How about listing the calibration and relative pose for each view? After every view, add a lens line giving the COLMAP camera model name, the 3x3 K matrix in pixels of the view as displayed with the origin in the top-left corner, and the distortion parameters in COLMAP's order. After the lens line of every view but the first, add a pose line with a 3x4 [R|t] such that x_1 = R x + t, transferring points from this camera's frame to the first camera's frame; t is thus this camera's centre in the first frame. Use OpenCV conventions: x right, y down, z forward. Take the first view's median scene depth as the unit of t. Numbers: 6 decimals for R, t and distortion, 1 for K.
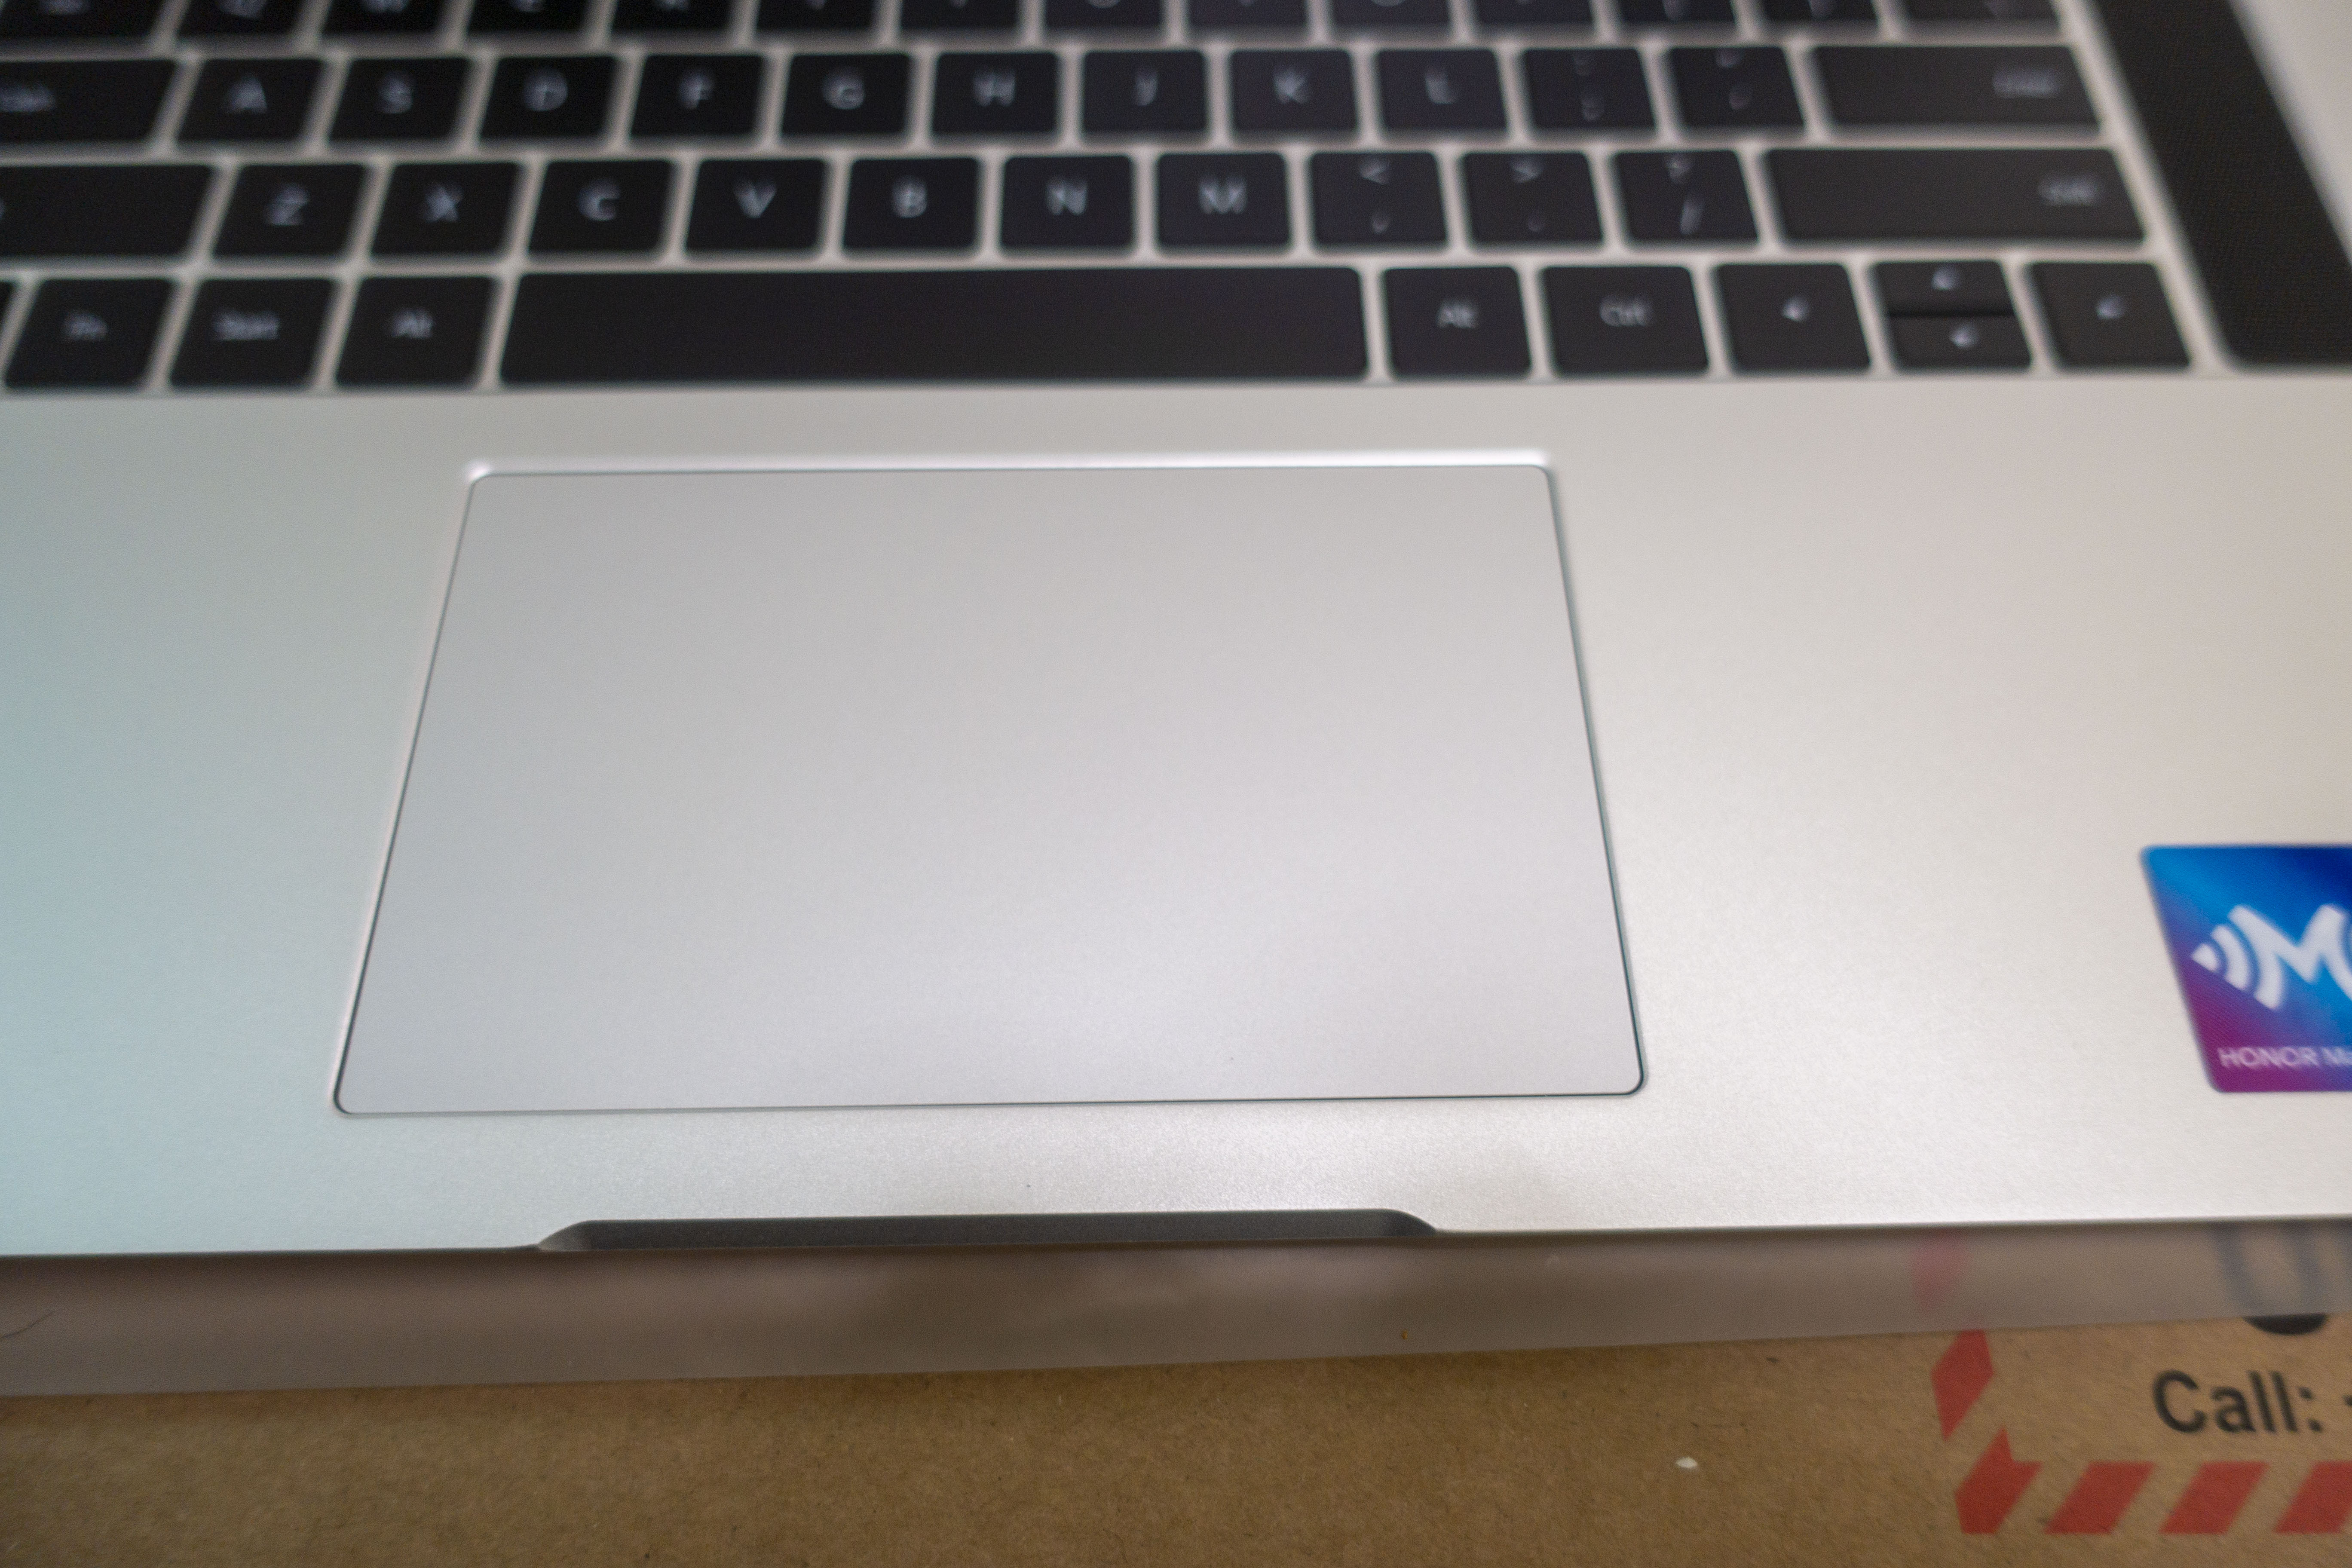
lens RADIAL K [[1631.6, 0, 1175.0], [0, 1631.6, 788.0], [0, 0, 1]] dist [-0.002266, -0.003094]
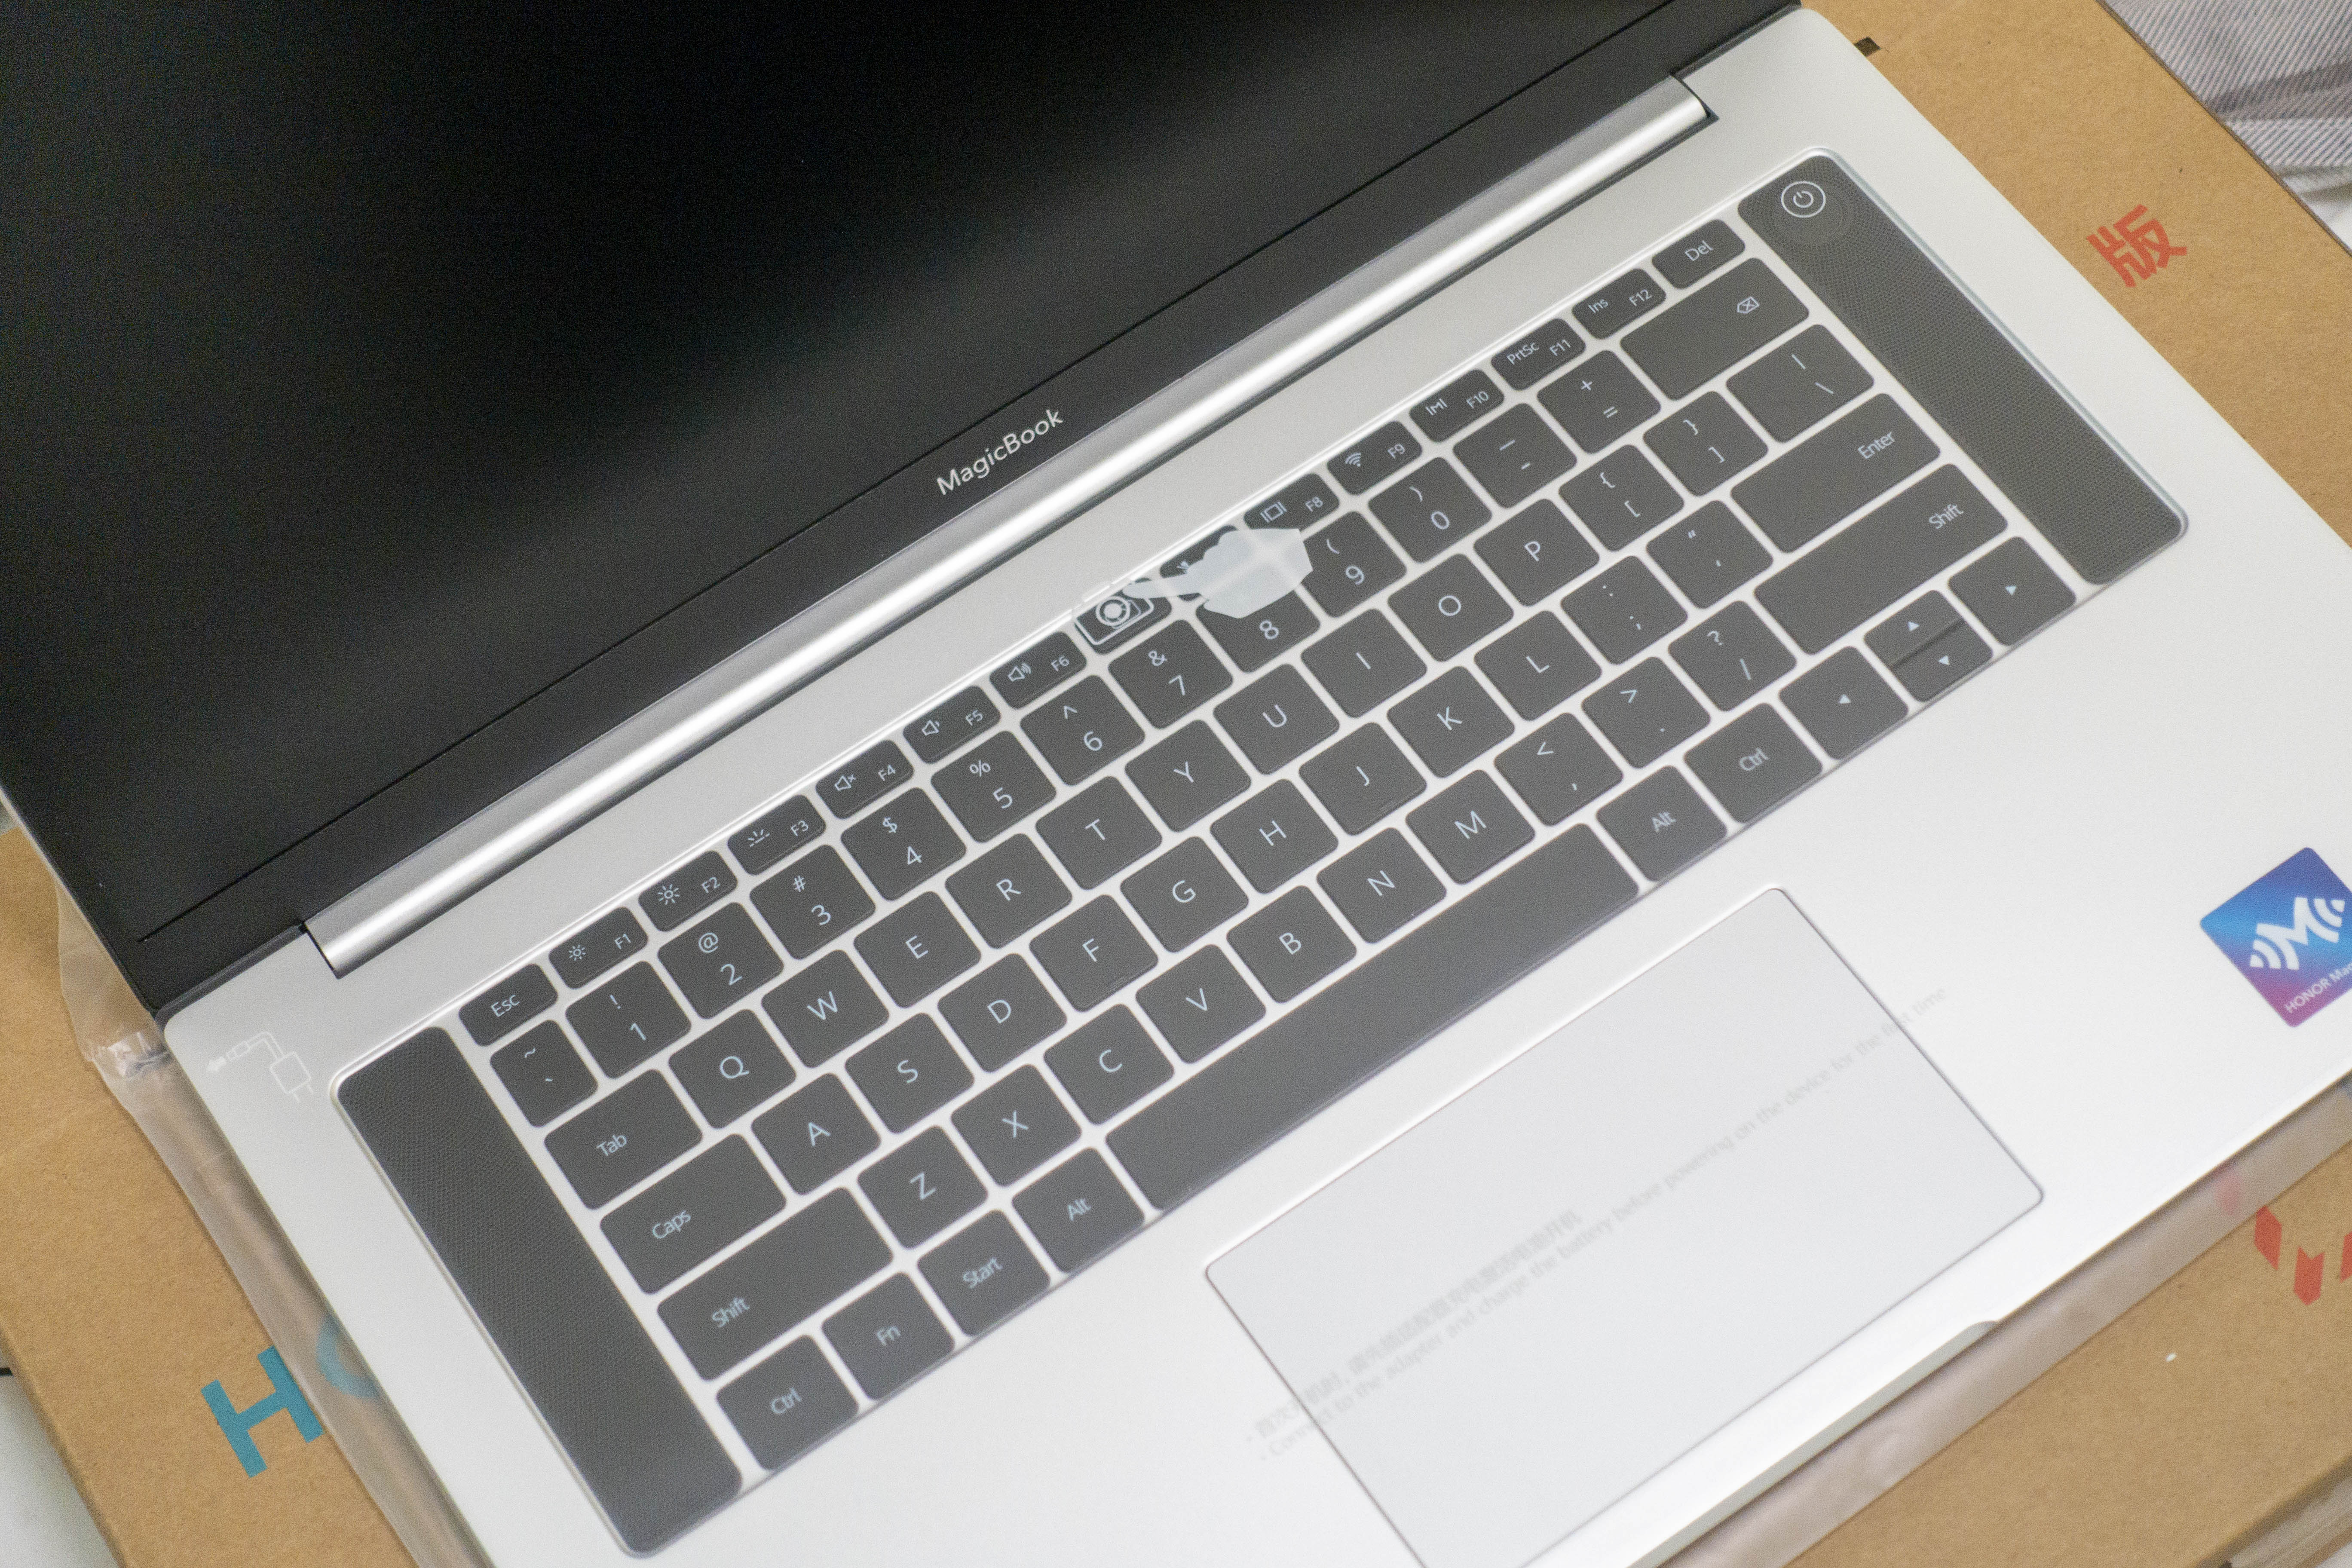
lens RADIAL K [[4714.9, 0, 1176.2], [0, 4714.9, 783.2], [0, 0, 1]] dist [-0.148331, 0.000000]
pose [[0.831149, -0.519409, 0.198507, -1.030784], [0.528331, 0.848987, 0.009316, -0.600707], [-0.173369, 0.097134, 0.980055, -3.130921]]
